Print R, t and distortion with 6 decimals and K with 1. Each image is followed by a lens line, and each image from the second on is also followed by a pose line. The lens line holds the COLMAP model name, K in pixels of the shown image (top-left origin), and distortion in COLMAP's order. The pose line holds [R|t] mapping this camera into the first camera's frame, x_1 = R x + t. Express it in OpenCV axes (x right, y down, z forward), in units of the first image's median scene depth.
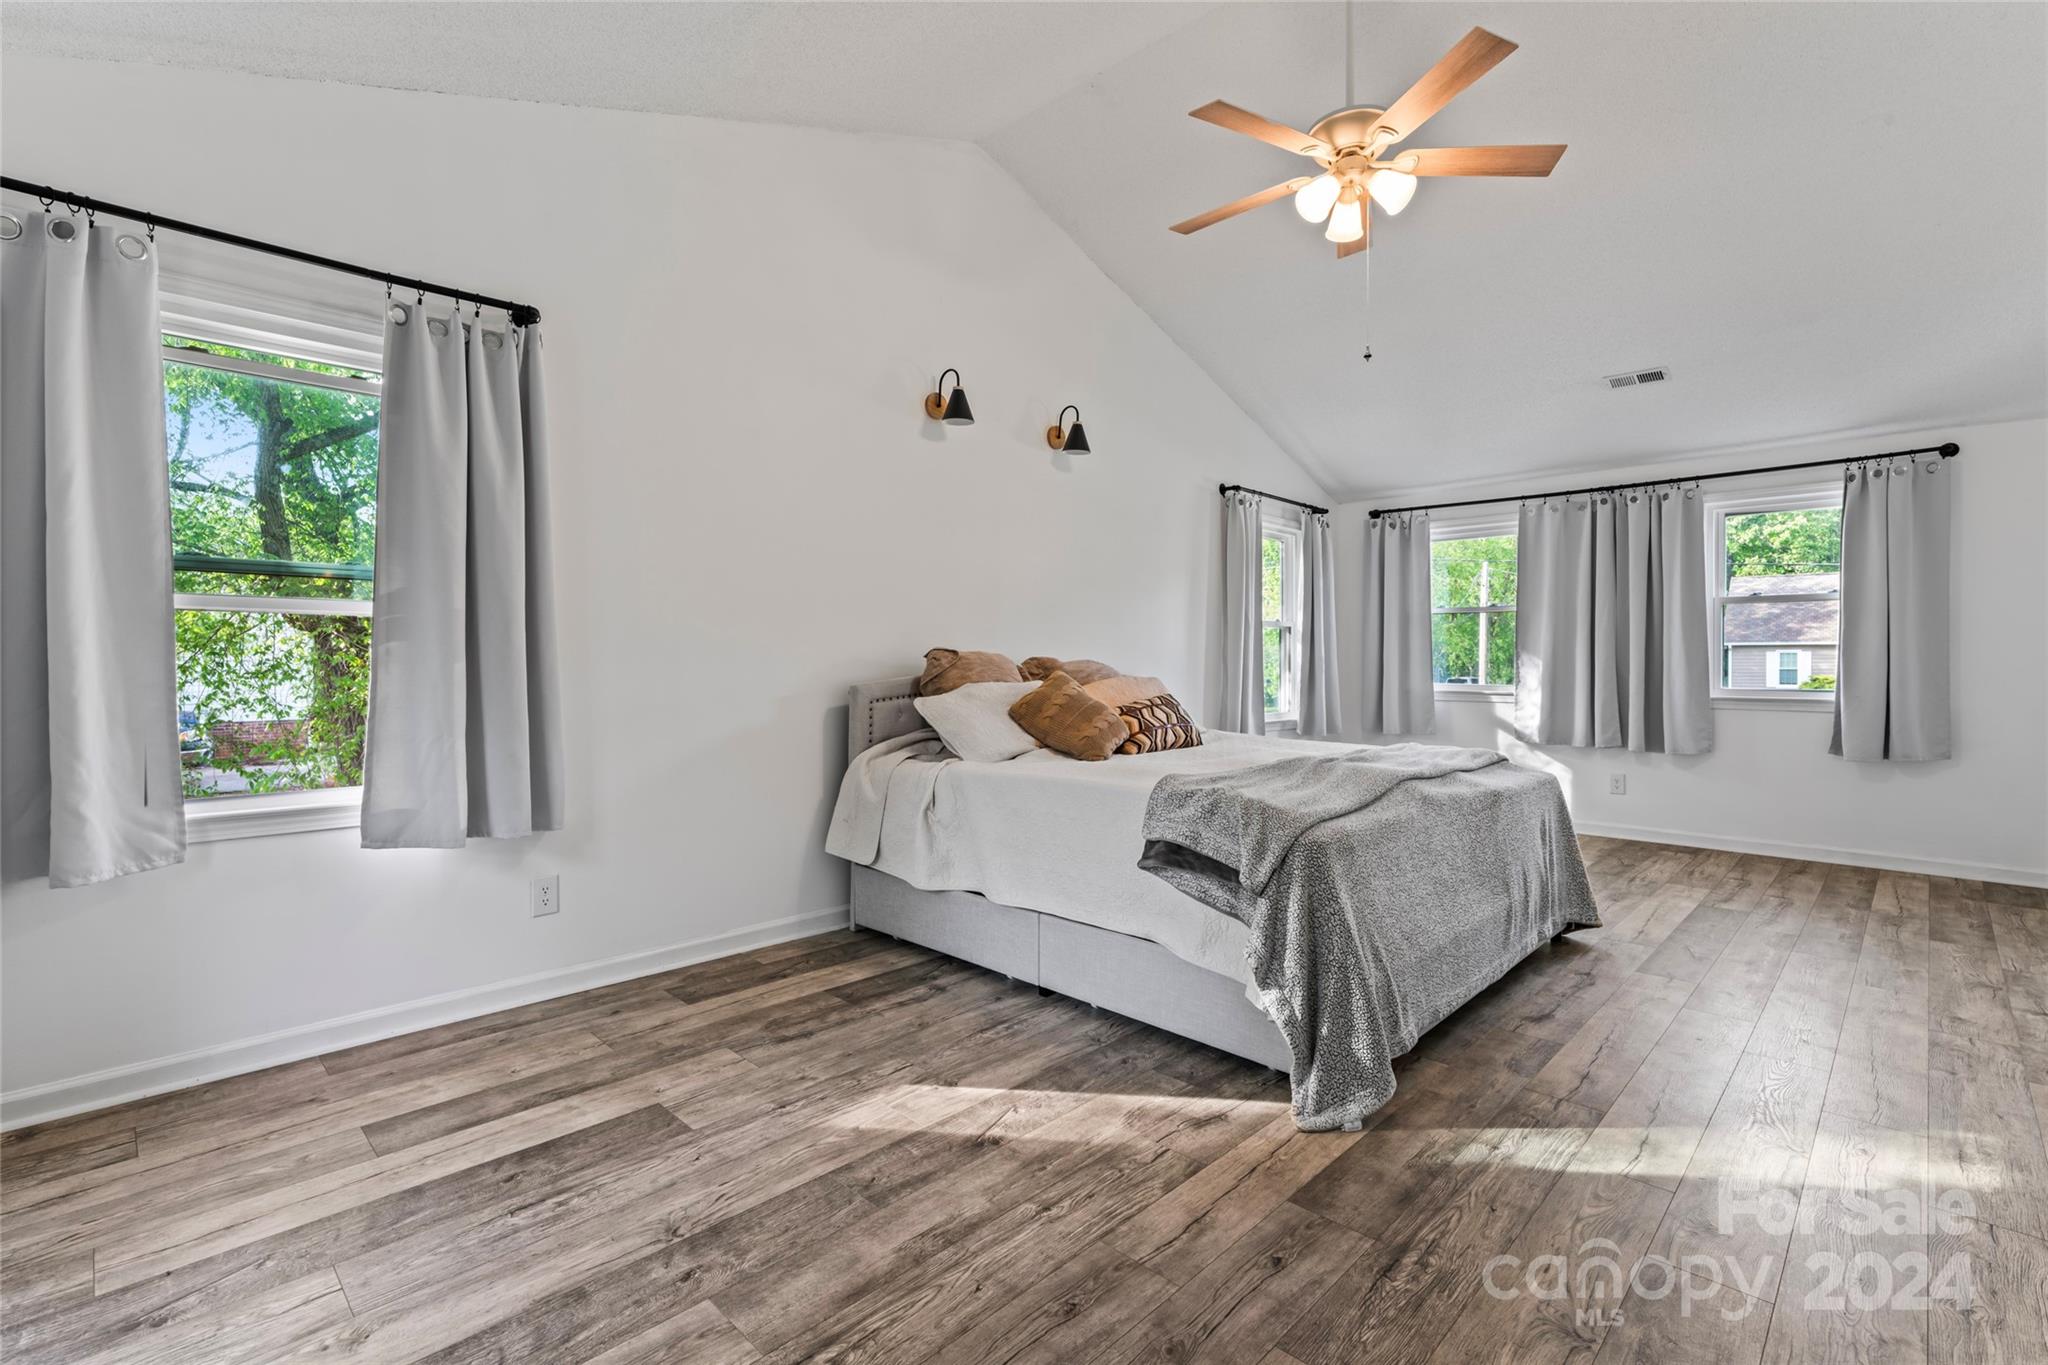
lens RADIAL K [[927.5, 0, 1020.3], [0, 927.5, 661.1], [0, 0, 1]] dist [-0.002039, -0.000384]
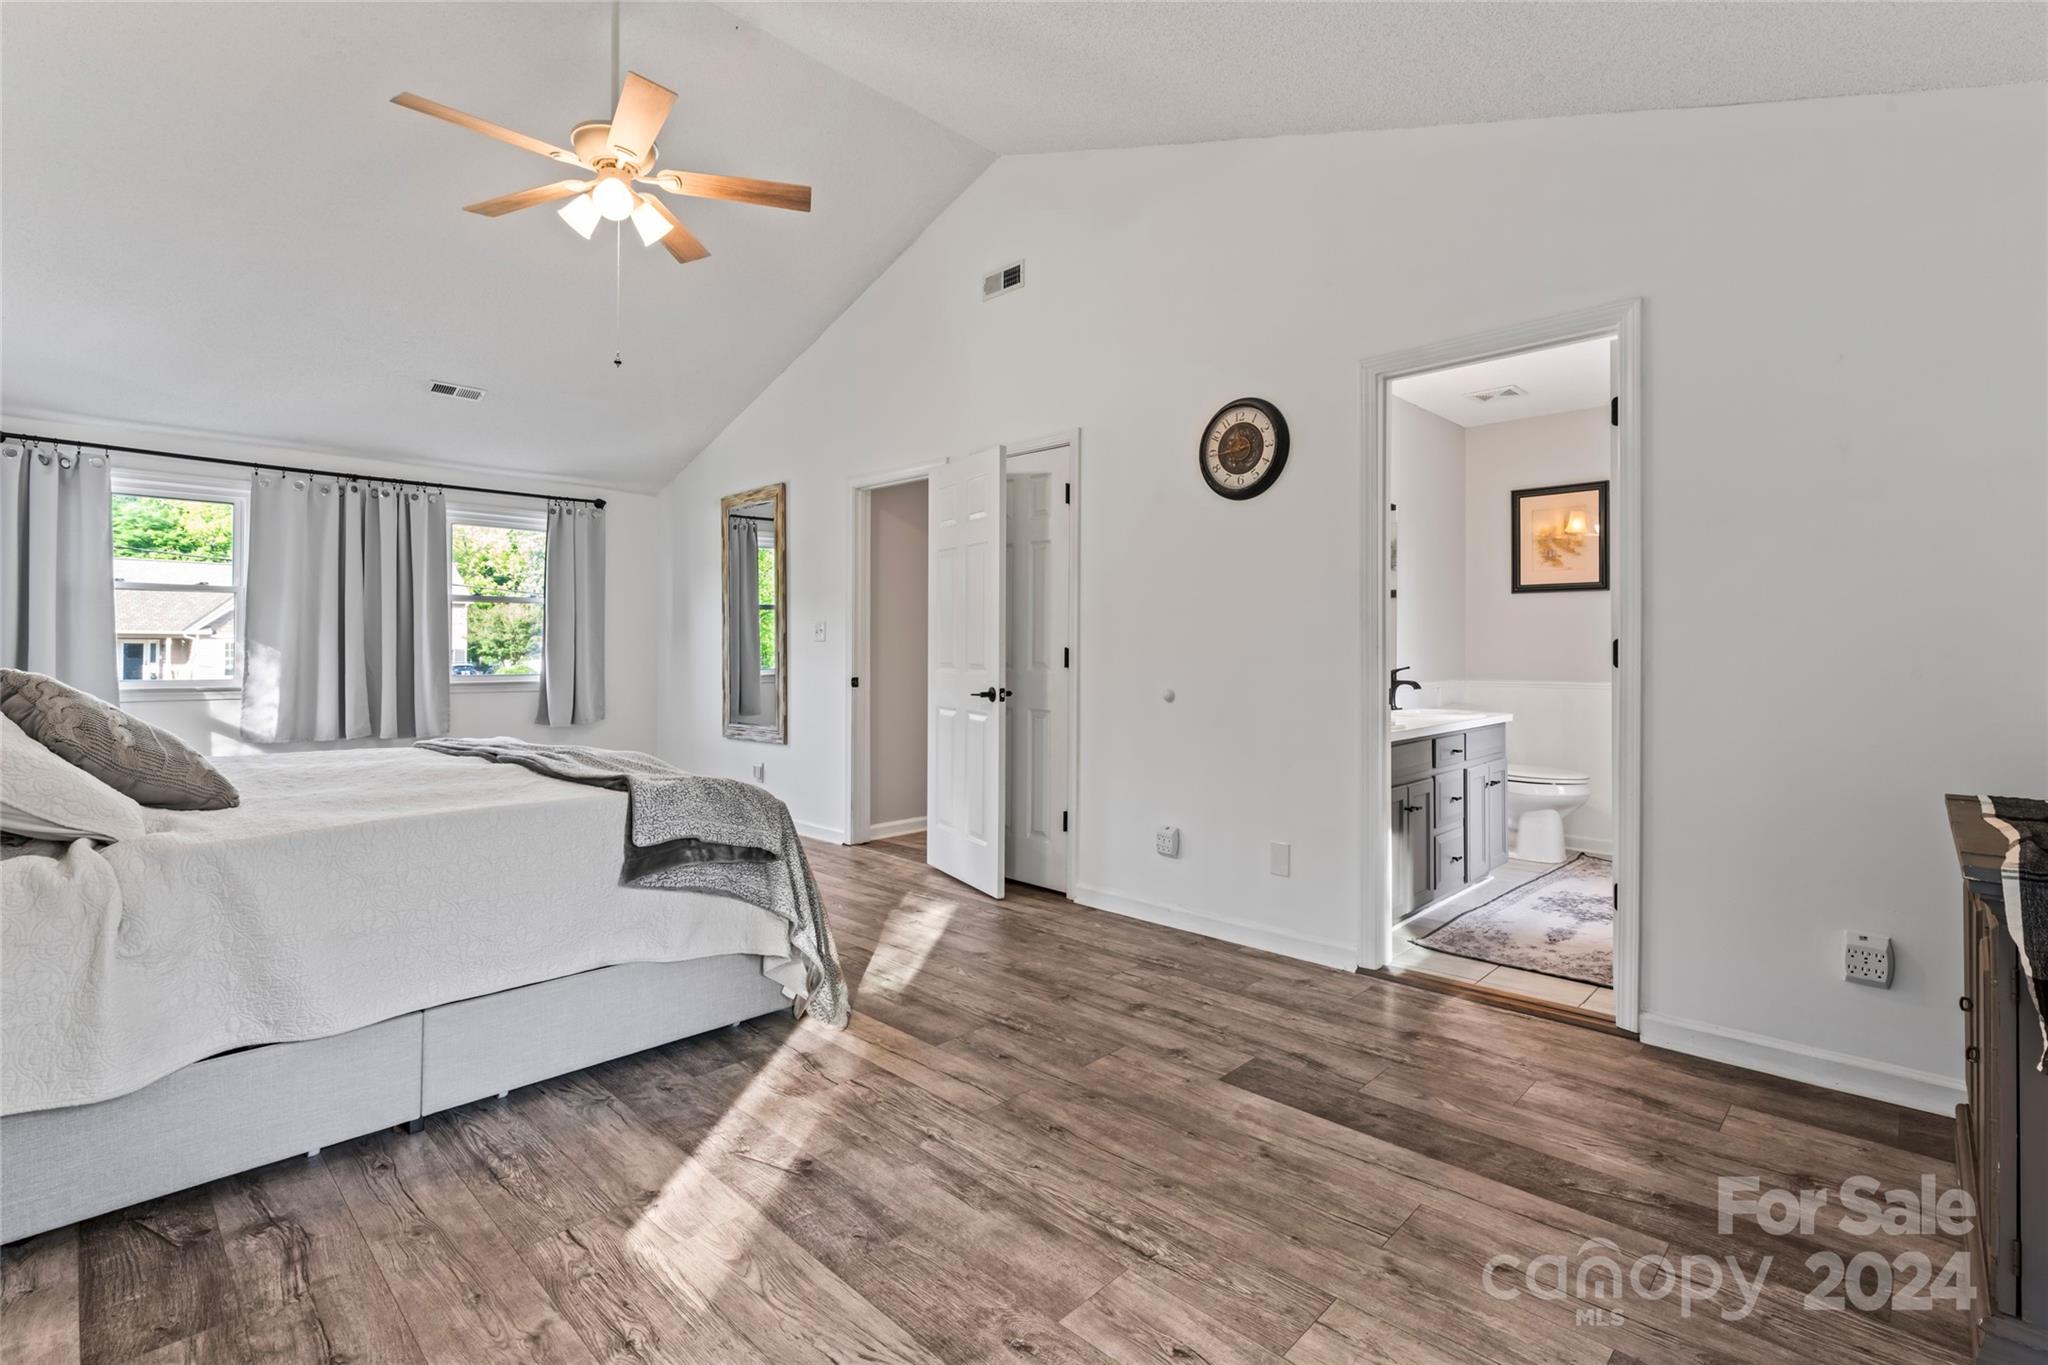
lens RADIAL K [[927.5, 0, 1020.3], [0, 927.5, 661.1], [0, 0, 1]] dist [-0.002039, -0.000384]
pose [[-0.002593, -0.011987, 0.999925, -0.832257], [-0.002081, 0.999926, 0.011982, -0.005964], [-0.999994, -0.002050, -0.002618, 0.672482]]
